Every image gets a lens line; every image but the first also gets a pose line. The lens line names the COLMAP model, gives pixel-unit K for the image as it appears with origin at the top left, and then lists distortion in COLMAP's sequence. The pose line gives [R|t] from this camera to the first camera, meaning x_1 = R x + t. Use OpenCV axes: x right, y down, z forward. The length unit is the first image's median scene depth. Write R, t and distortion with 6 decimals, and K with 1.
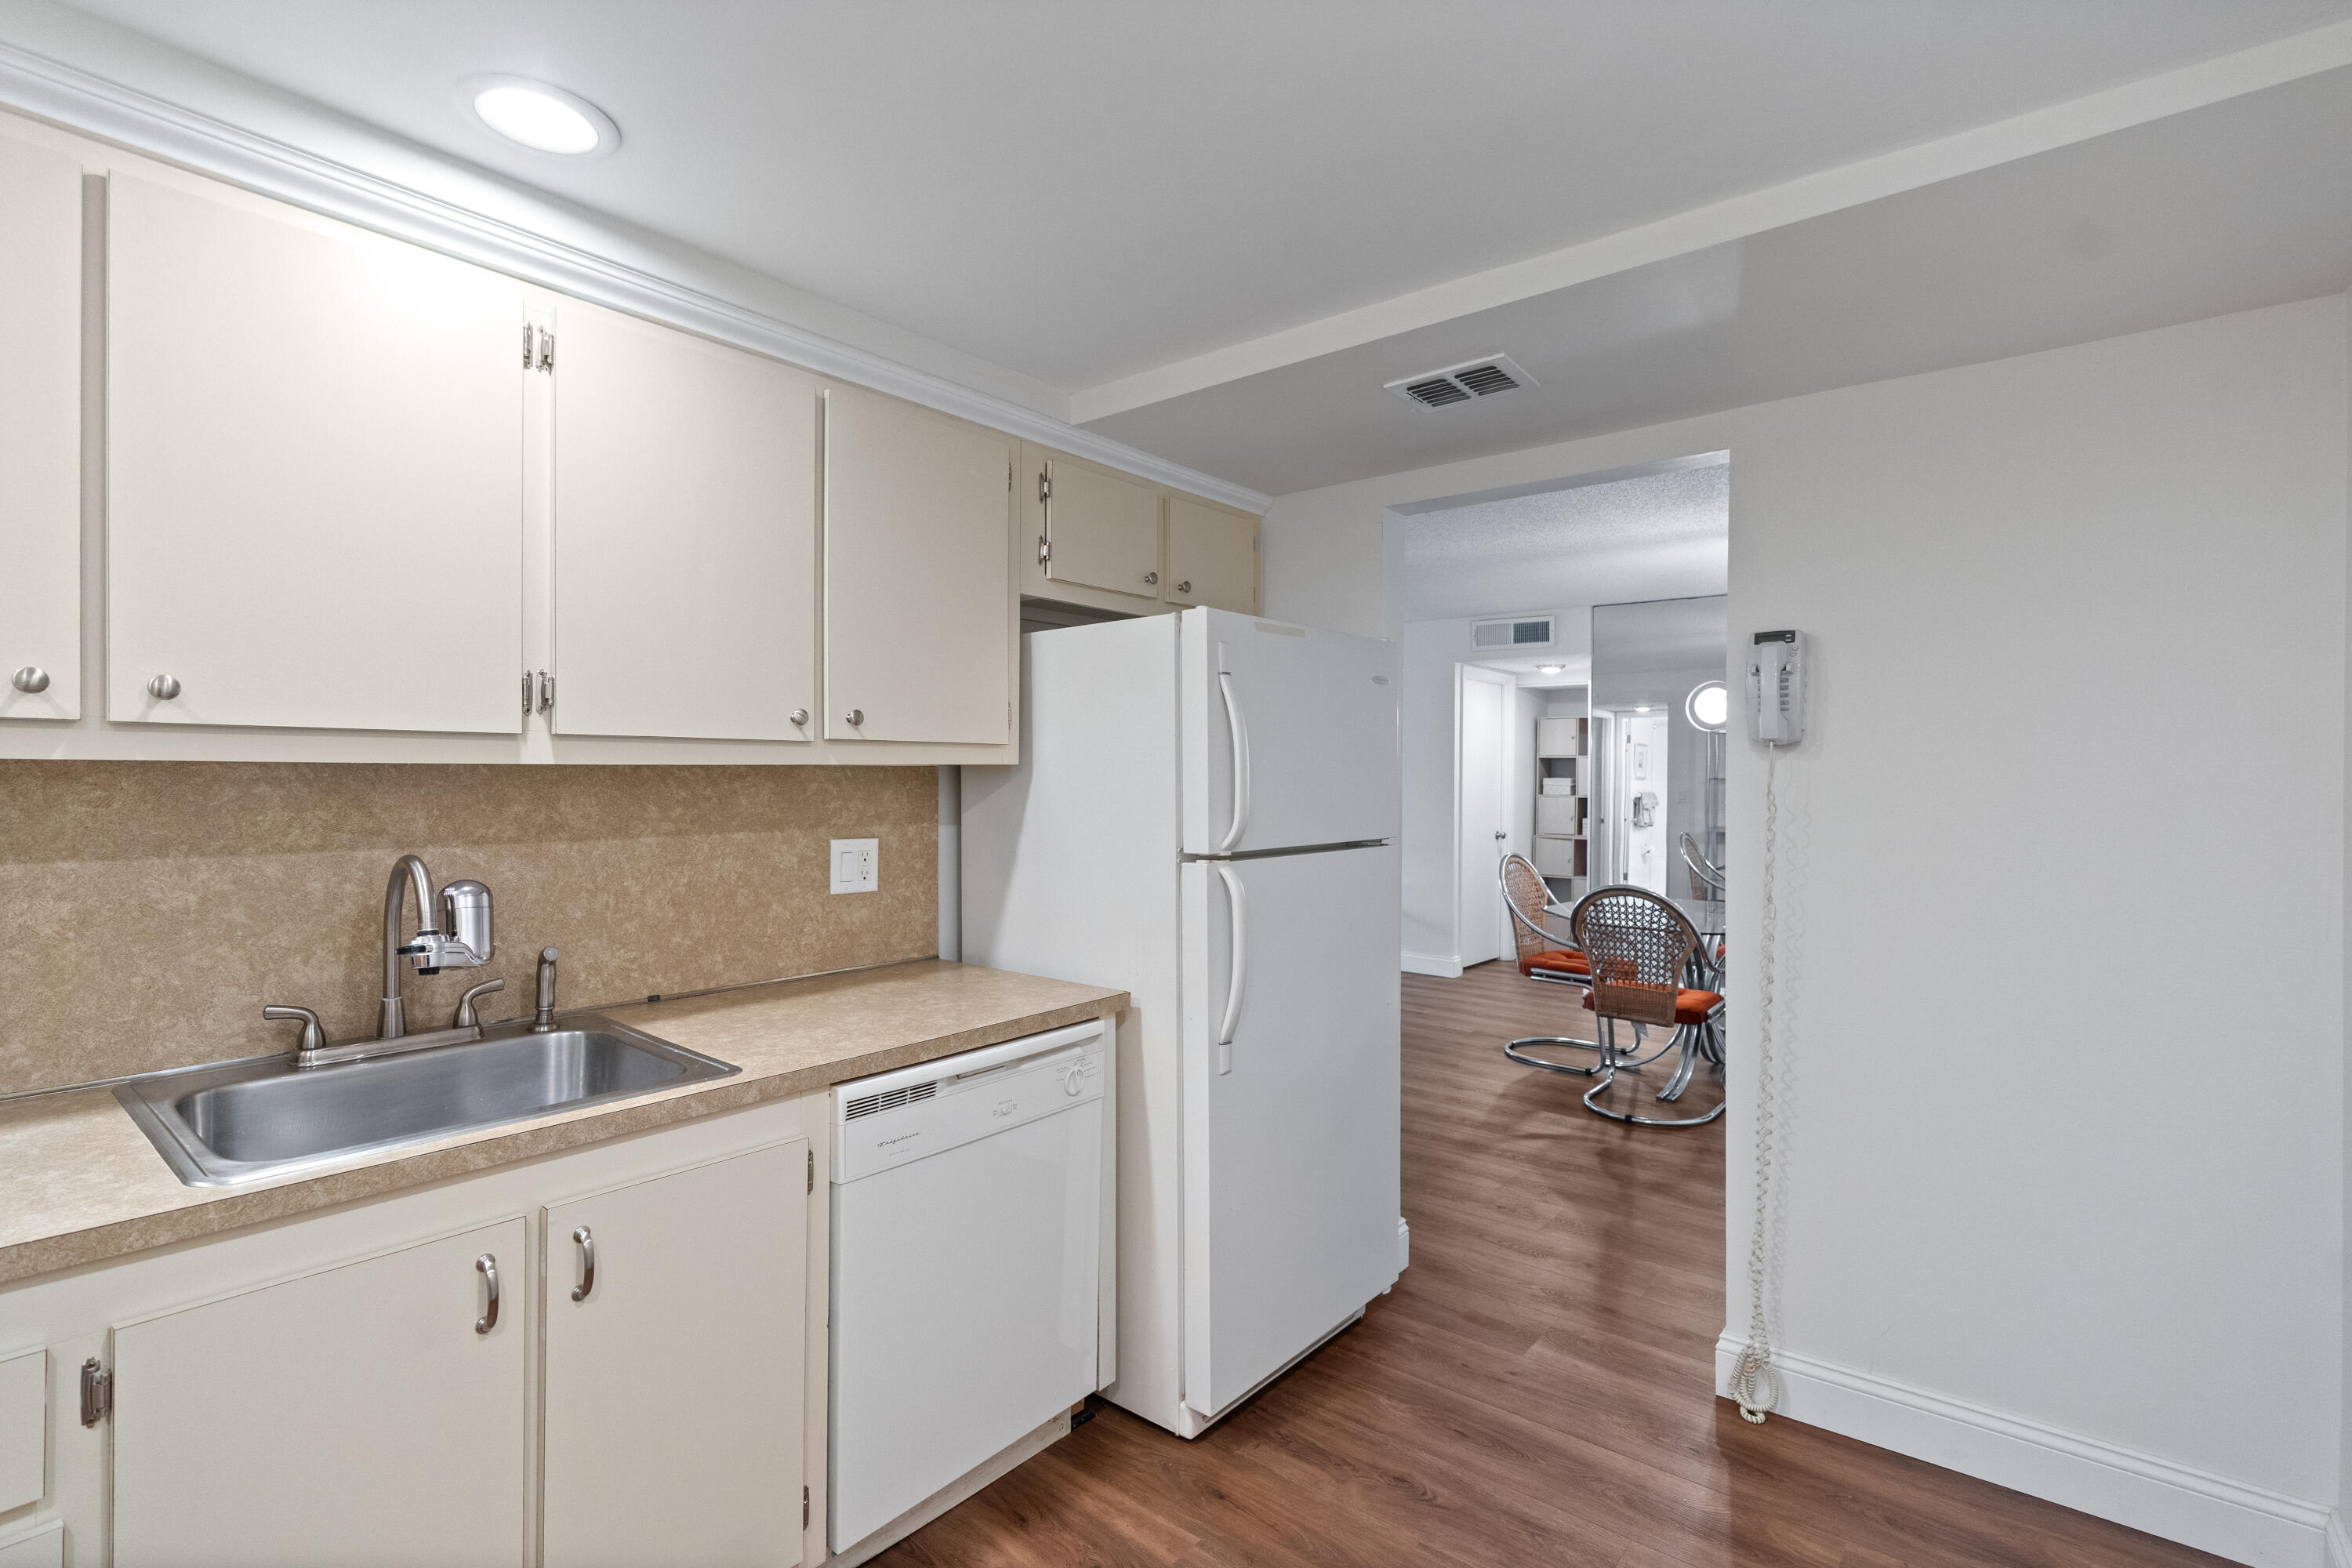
lens RADIAL K [[1080.5, 0, 1182.5], [0, 1080.5, 785.3], [0, 0, 1]] dist [-0.009597, 0.001953]
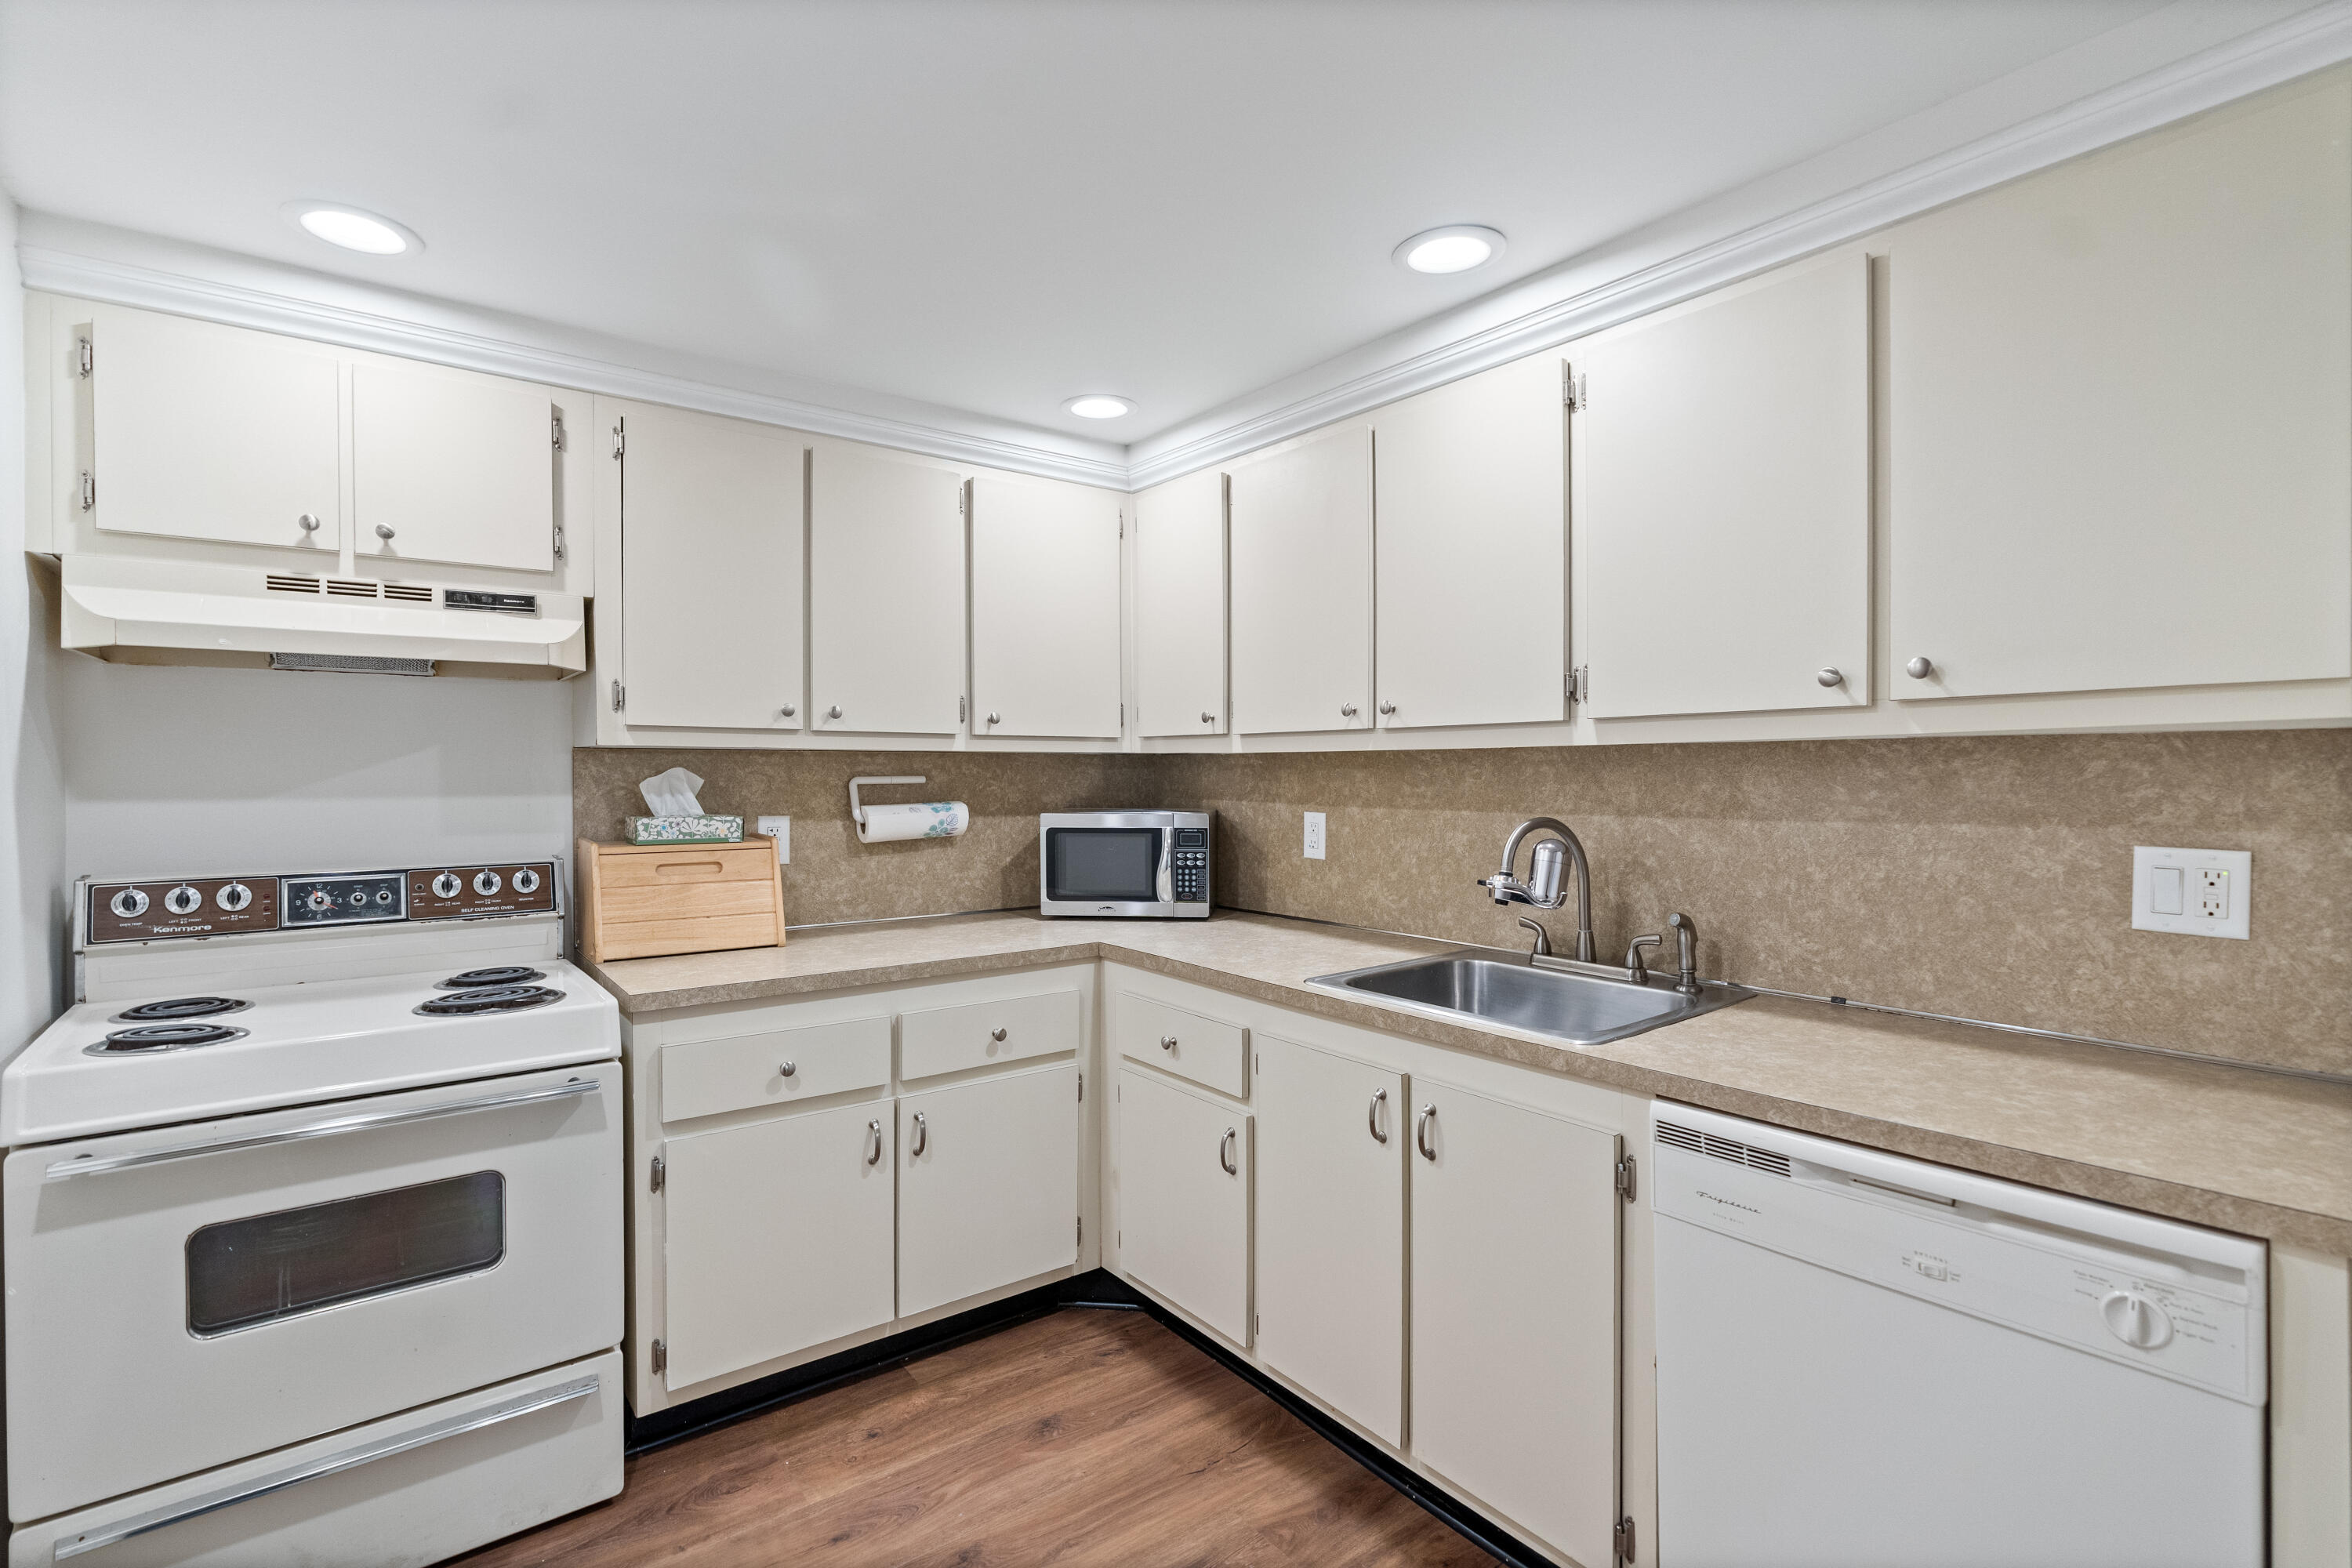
lens RADIAL K [[1080.5, 0, 1169.5], [0, 1080.5, 780.6], [0, 0, 1]] dist [-0.009597, 0.001953]
pose [[-0.233207, 0.003220, -0.972422, 0.505799], [-0.006201, 0.999969, 0.004799, 0.012531], [0.972407, 0.007149, -0.233180, 0.651724]]
